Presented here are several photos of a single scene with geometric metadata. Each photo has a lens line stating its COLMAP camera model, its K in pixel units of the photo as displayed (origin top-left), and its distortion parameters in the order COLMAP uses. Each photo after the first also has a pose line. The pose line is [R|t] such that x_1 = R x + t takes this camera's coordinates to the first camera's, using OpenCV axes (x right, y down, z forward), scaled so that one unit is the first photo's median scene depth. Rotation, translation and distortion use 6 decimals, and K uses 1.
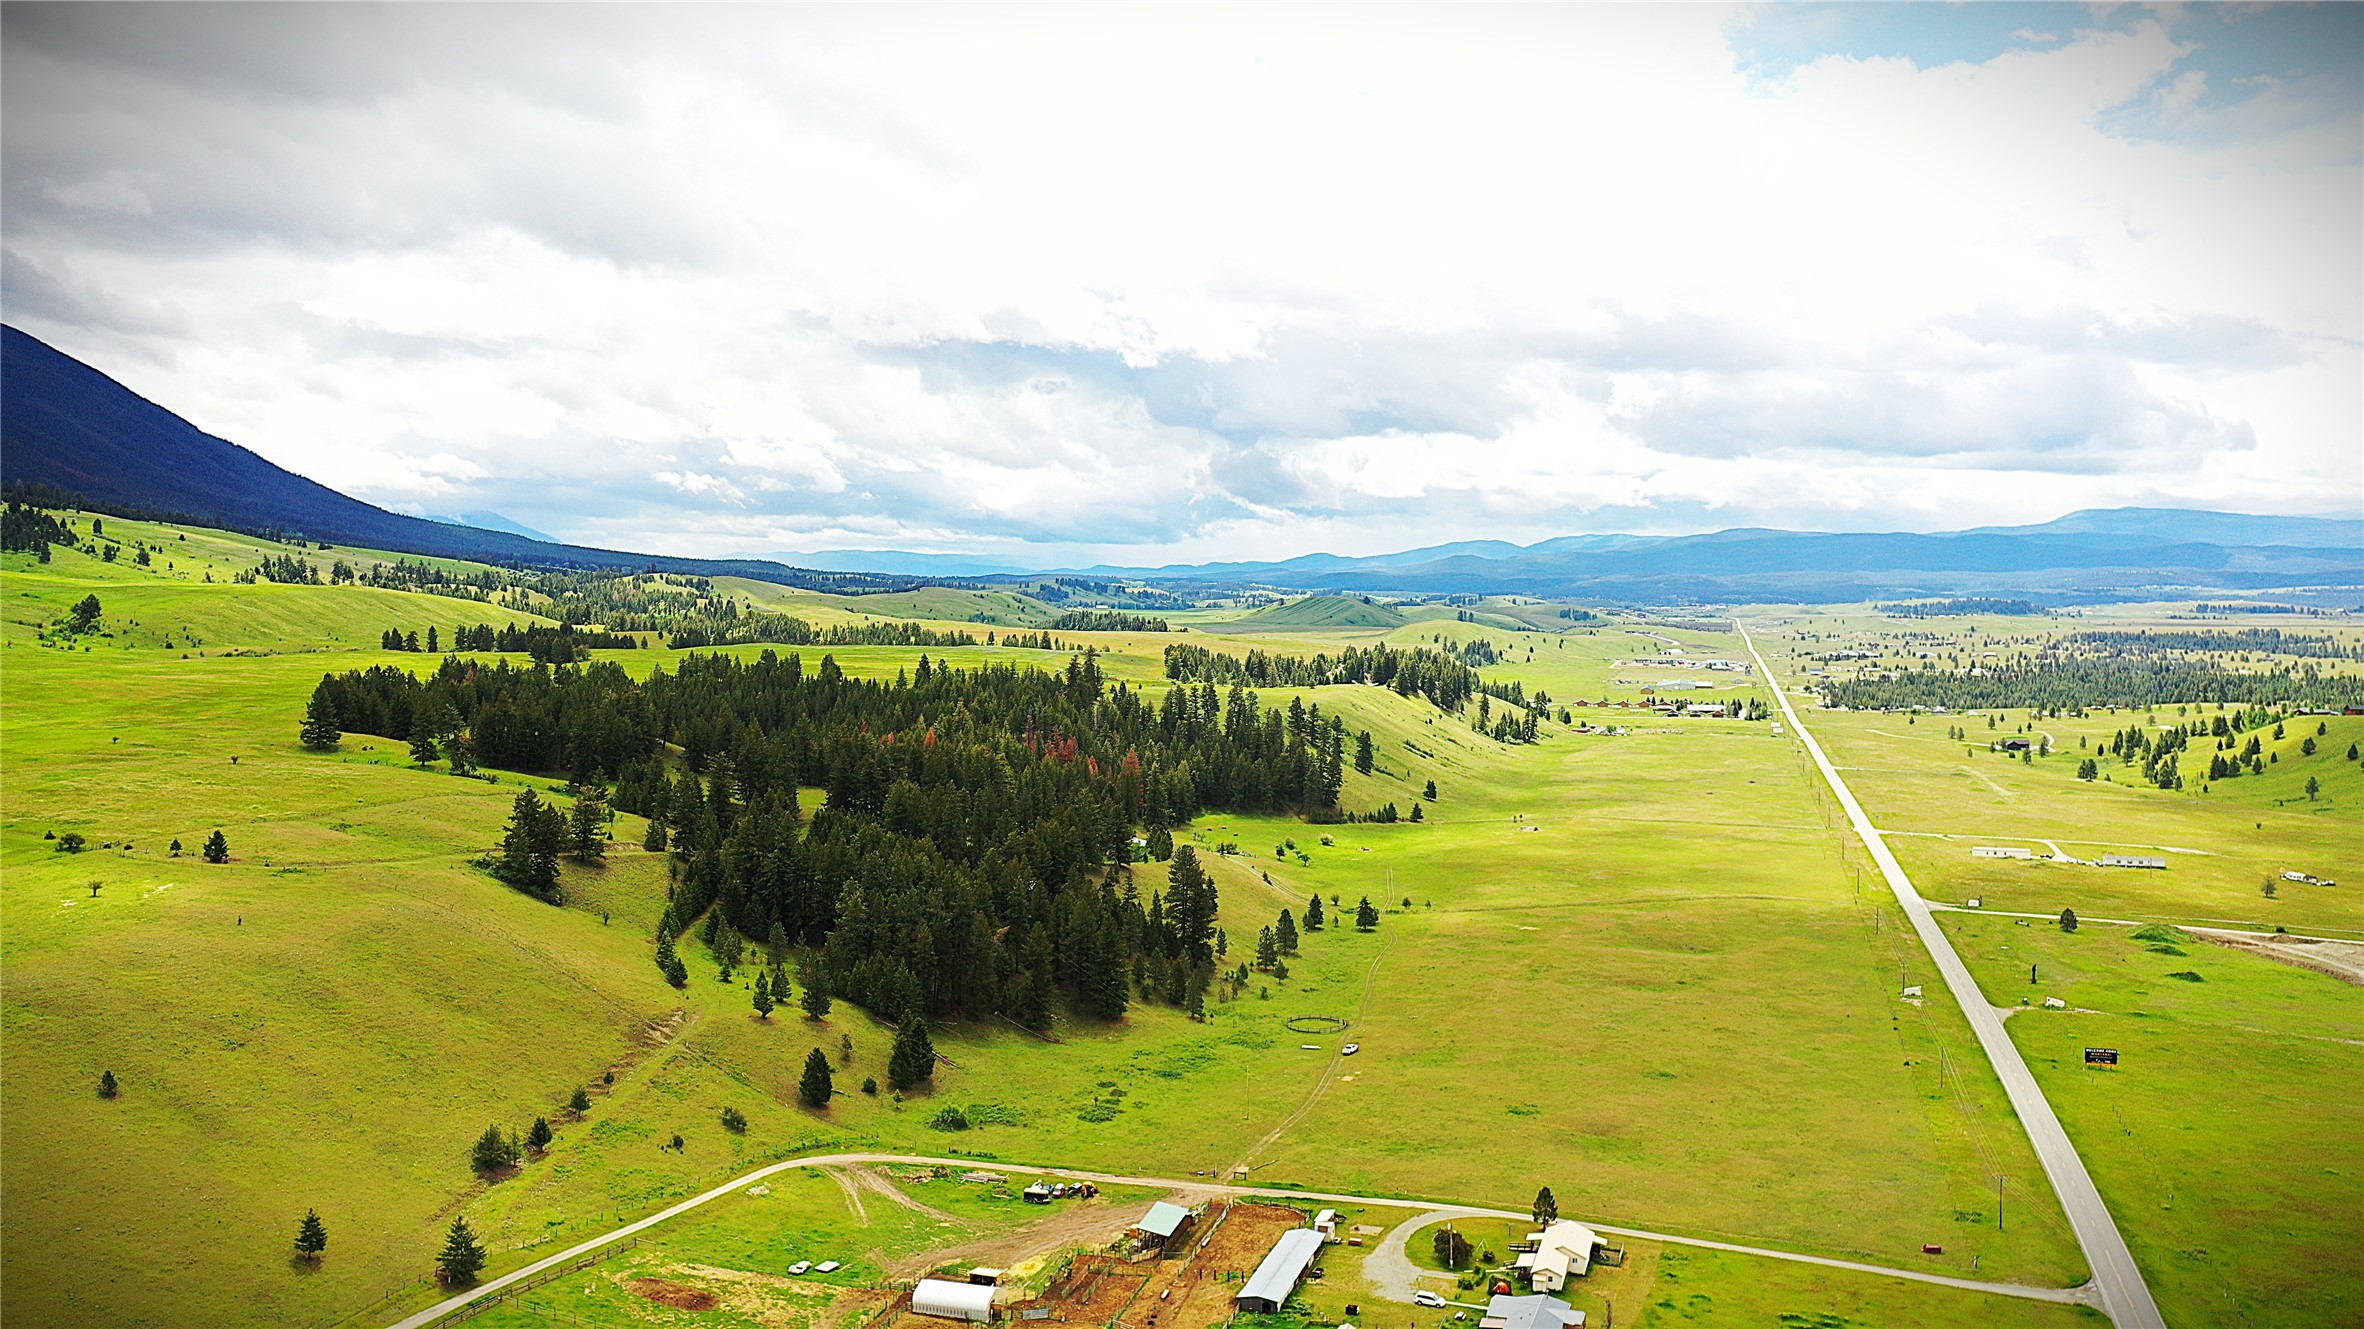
lens RADIAL K [[1888.1, 0, 1182.0], [0, 1888.1, 664.5], [0, 0, 1]] dist [0.017089, 0.004956]
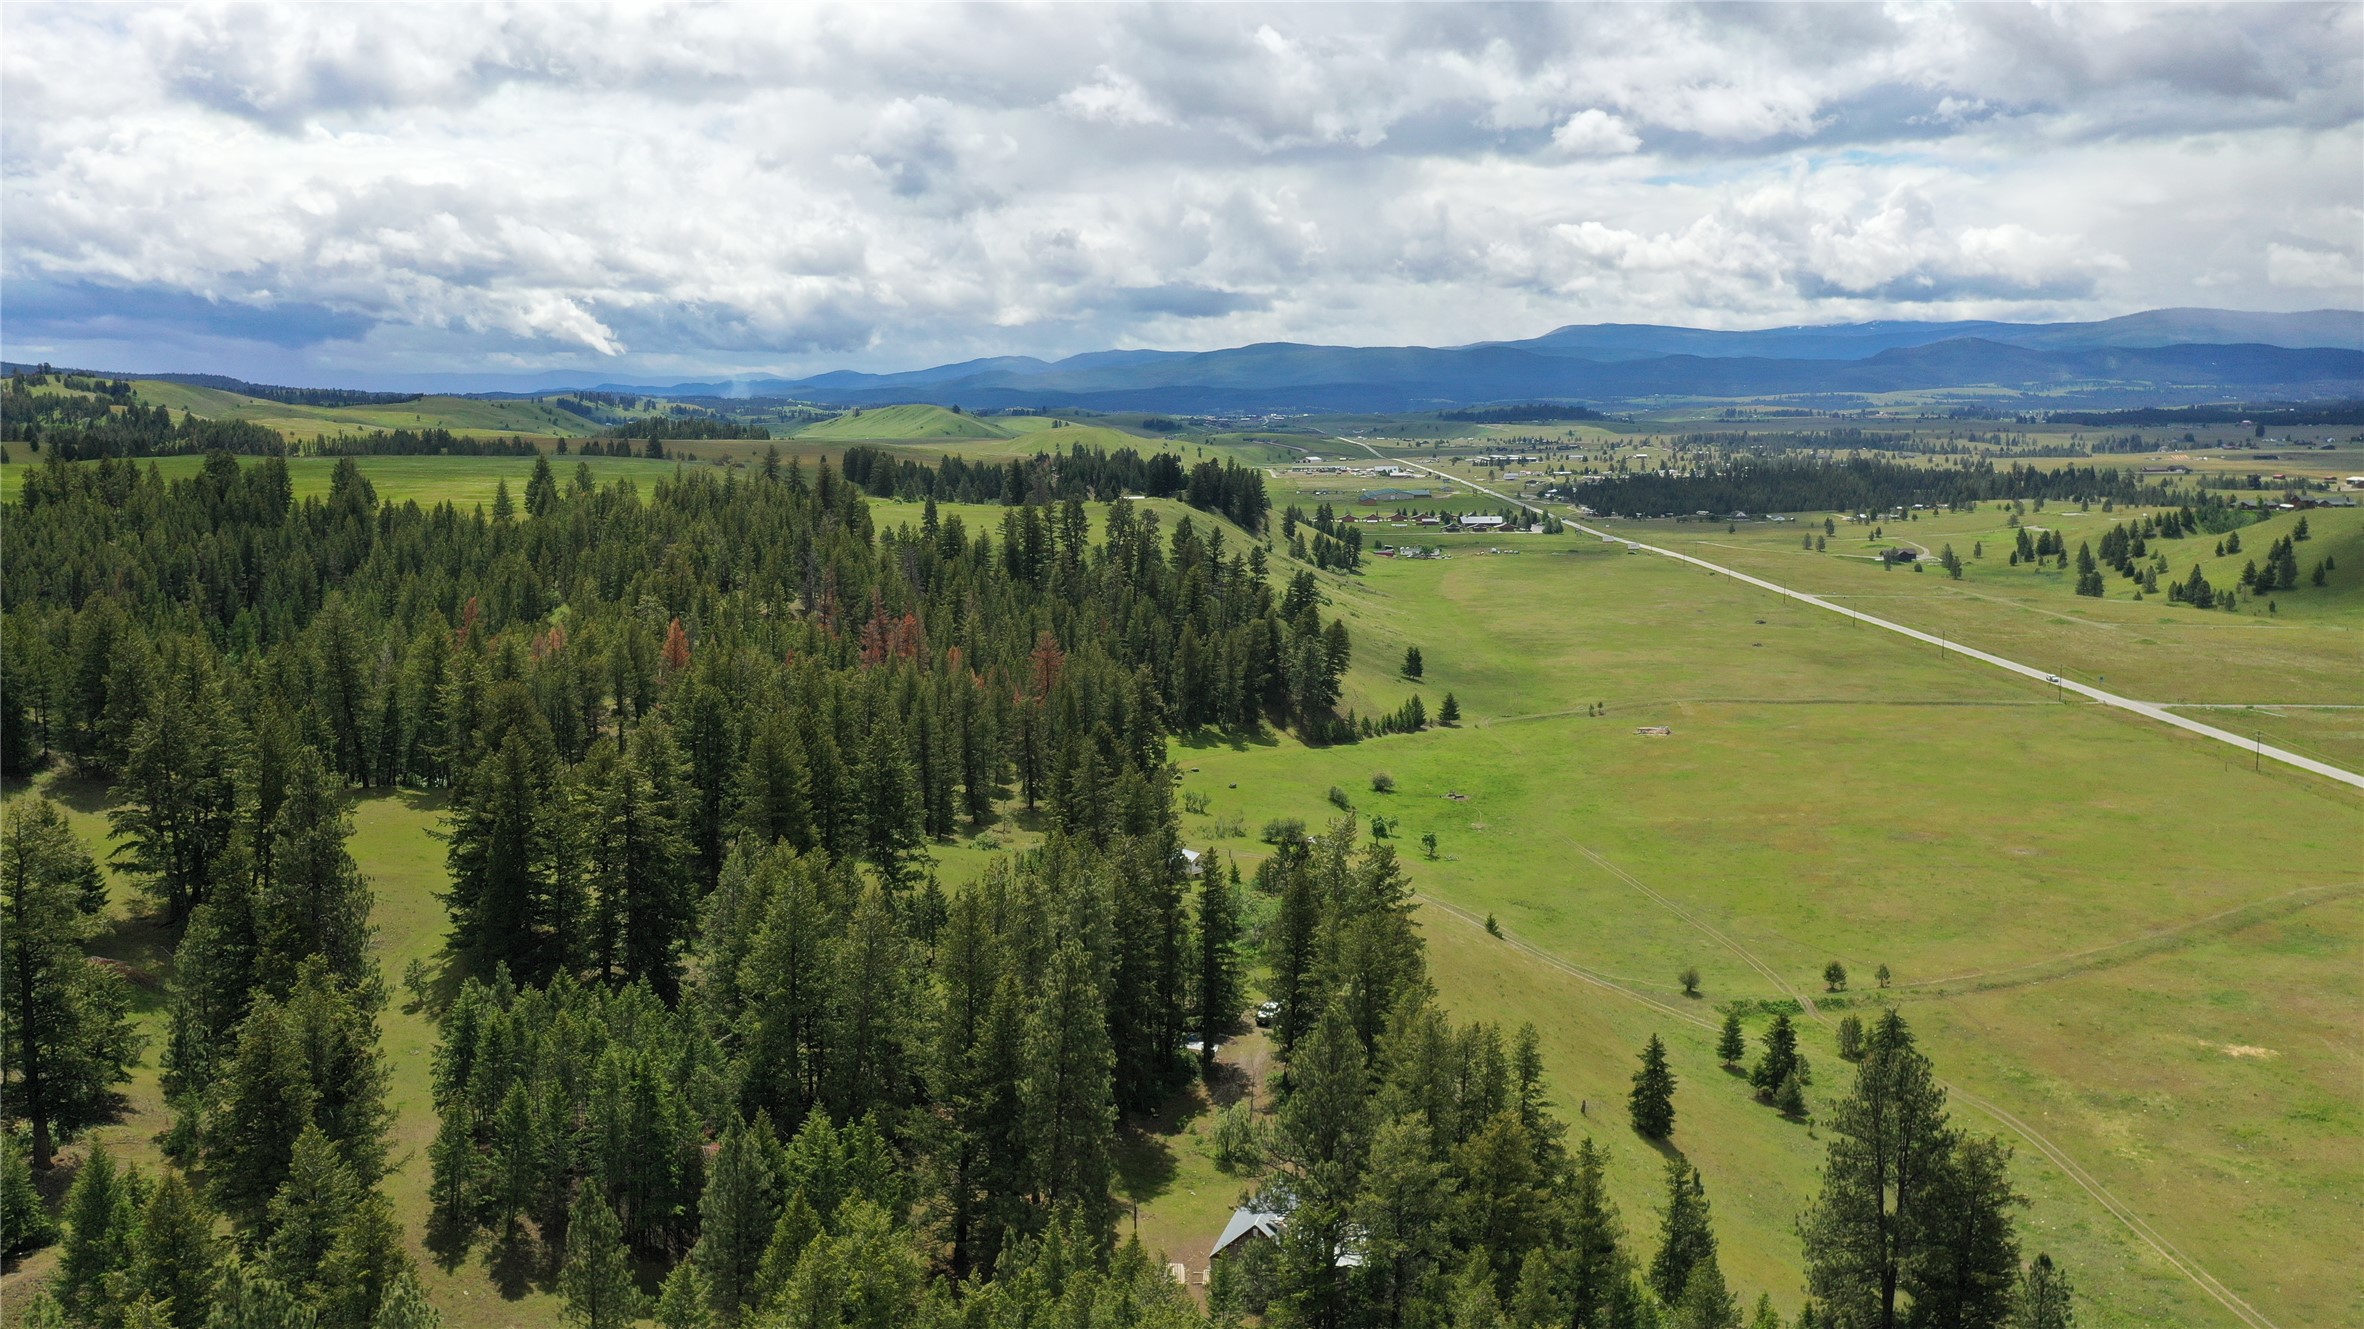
lens RADIAL K [[1888.1, 0, 1182.0], [0, 1888.1, 664.5], [0, 0, 1]] dist [0.017089, 0.004956]
pose [[0.968641, -0.044049, 0.244529, -0.052332], [0.020592, 0.995006, 0.097667, 0.002868], [-0.247610, -0.089569, 0.964711, 0.240535]]
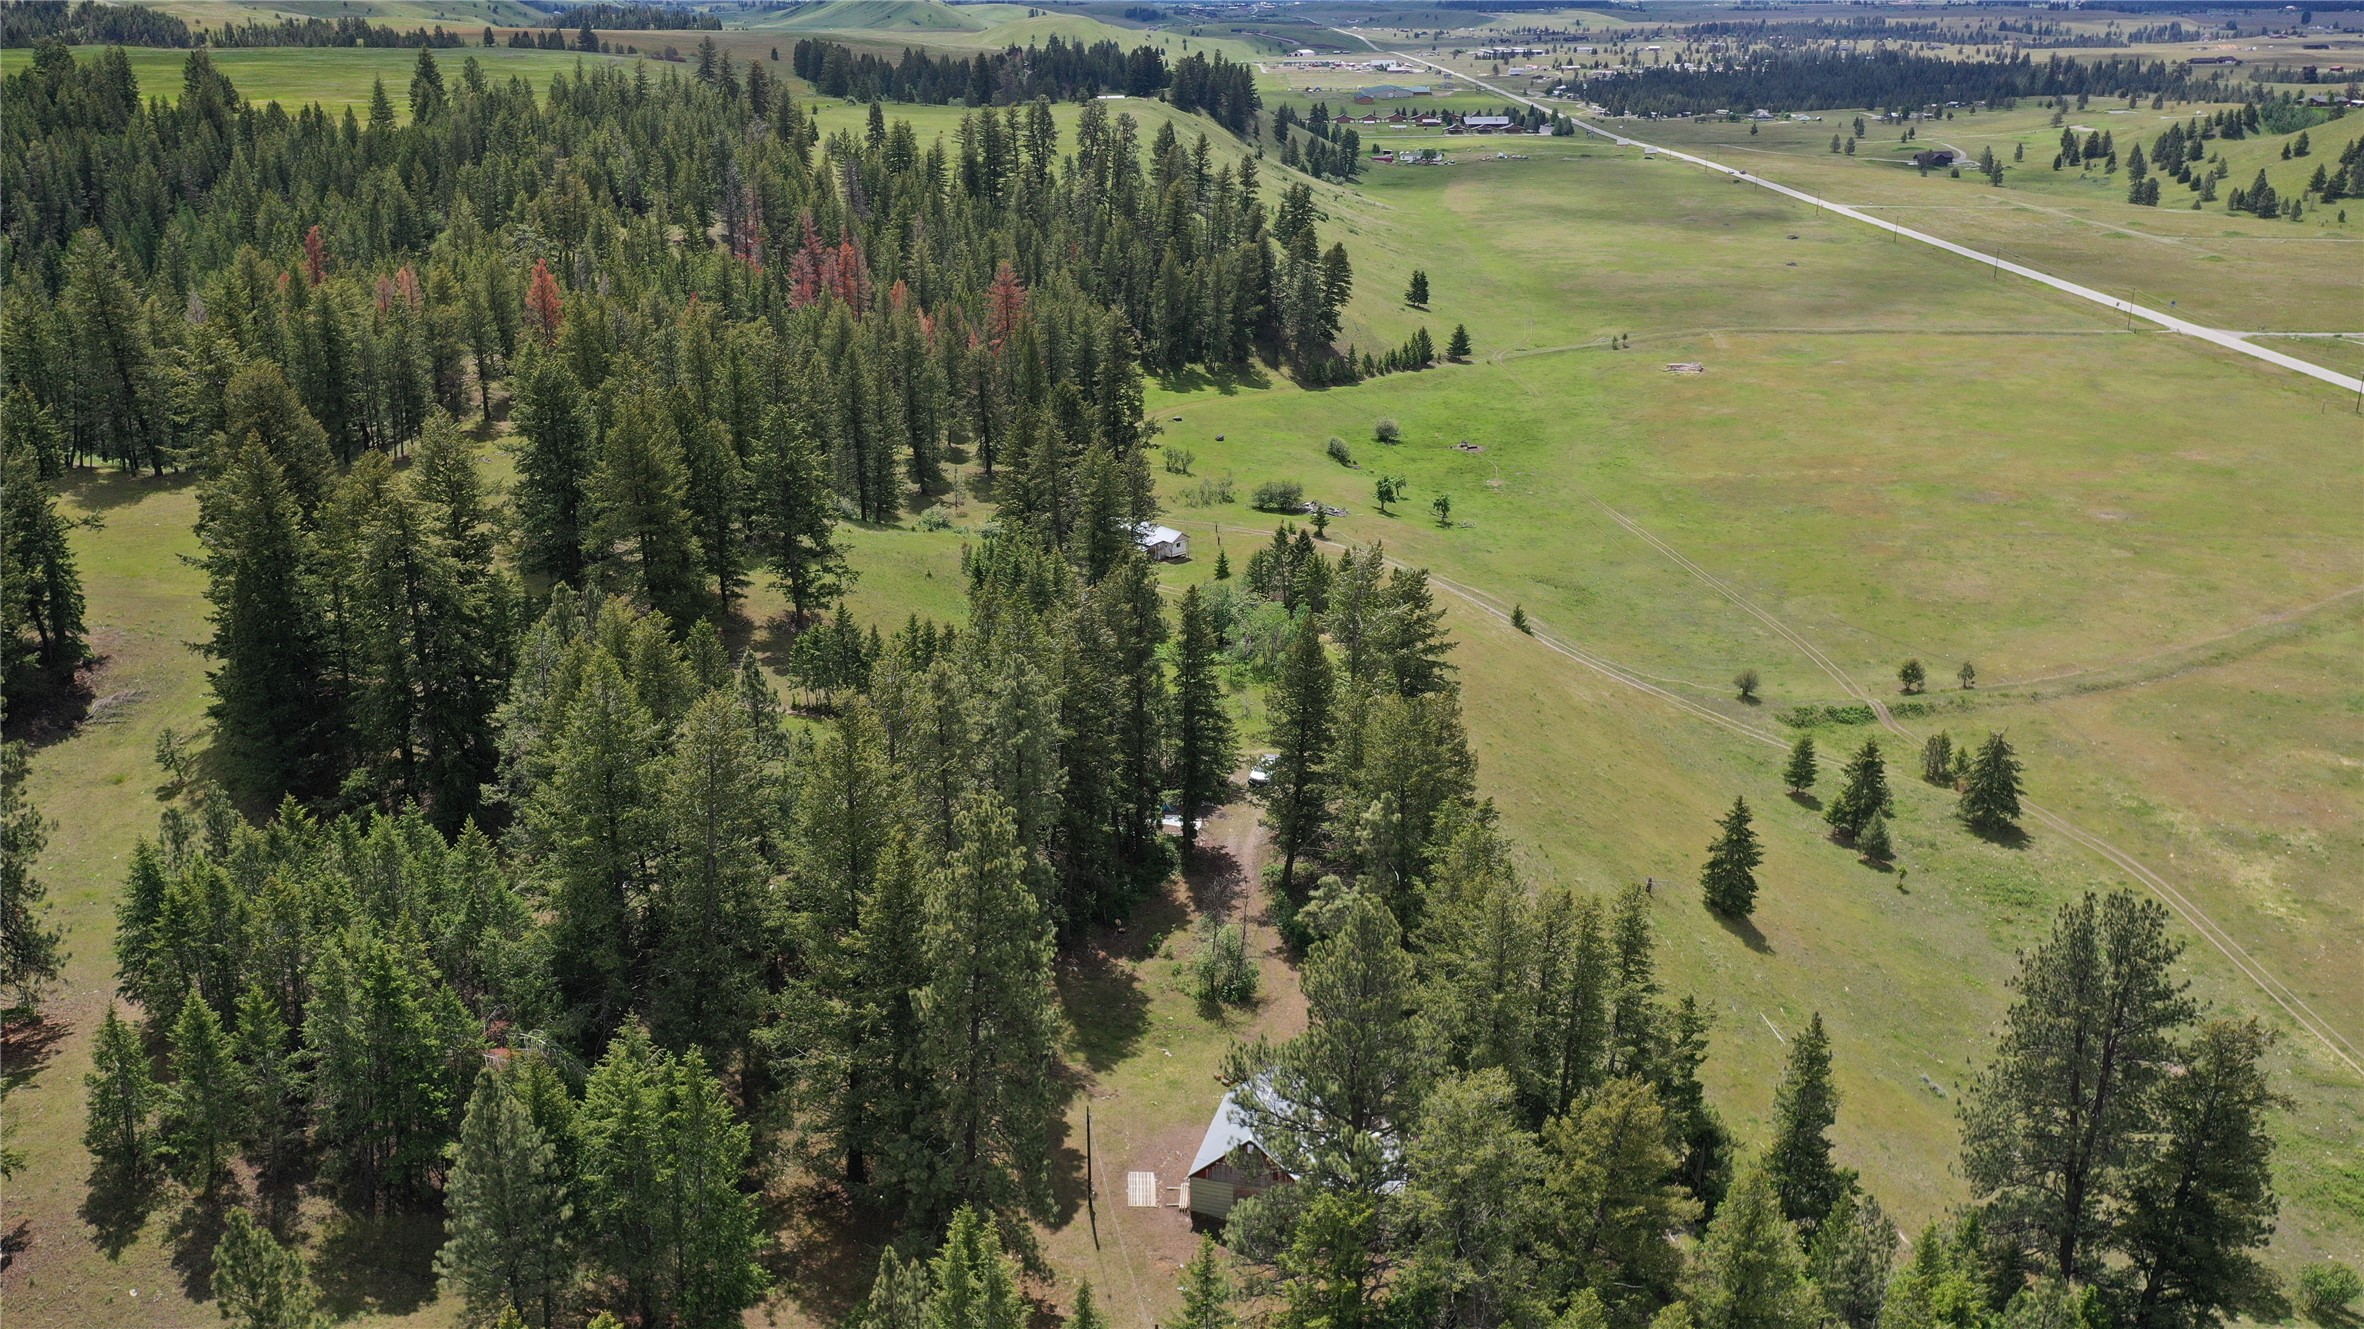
lens RADIAL K [[1888.1, 0, 1182.0], [0, 1888.1, 664.5], [0, 0, 1]] dist [0.017089, 0.004956]
pose [[0.966732, -0.095657, 0.237232, -0.045194], [0.021259, 0.954281, 0.298153, 0.002391], [-0.254907, -0.283190, 0.924568, 0.265928]]
